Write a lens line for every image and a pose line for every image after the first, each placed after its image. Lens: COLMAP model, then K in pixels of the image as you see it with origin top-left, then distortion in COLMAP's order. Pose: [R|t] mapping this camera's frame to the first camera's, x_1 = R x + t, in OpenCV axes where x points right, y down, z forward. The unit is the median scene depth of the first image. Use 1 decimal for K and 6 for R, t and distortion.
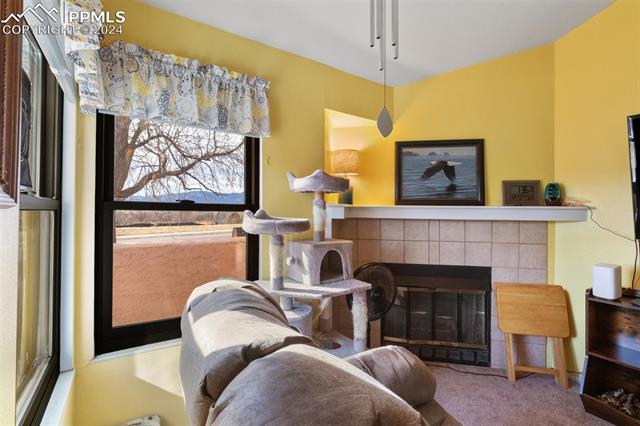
lens RADIAL K [[297.9, 0, 316.0], [0, 297.9, 210.3], [0, 0, 1]] dist [0.002920, -0.001043]
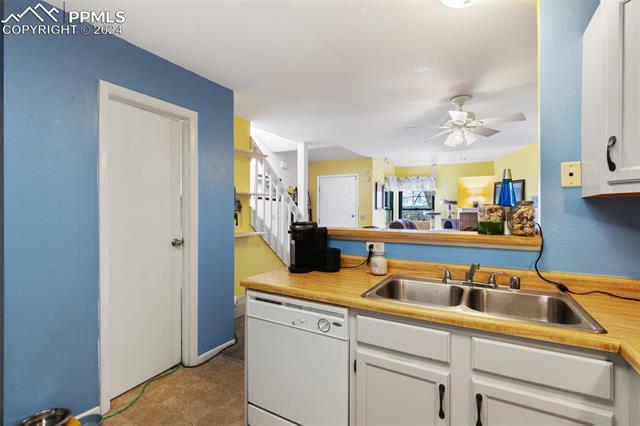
lens RADIAL K [[297.9, 0, 316.1], [0, 297.9, 210.1], [0, 0, 1]] dist [0.002920, -0.001043]
pose [[0.456937, -0.009726, -0.889446, 2.324744], [0.003417, 0.999952, -0.009179, 0.029115], [0.889492, 0.001155, 0.456949, -1.914033]]
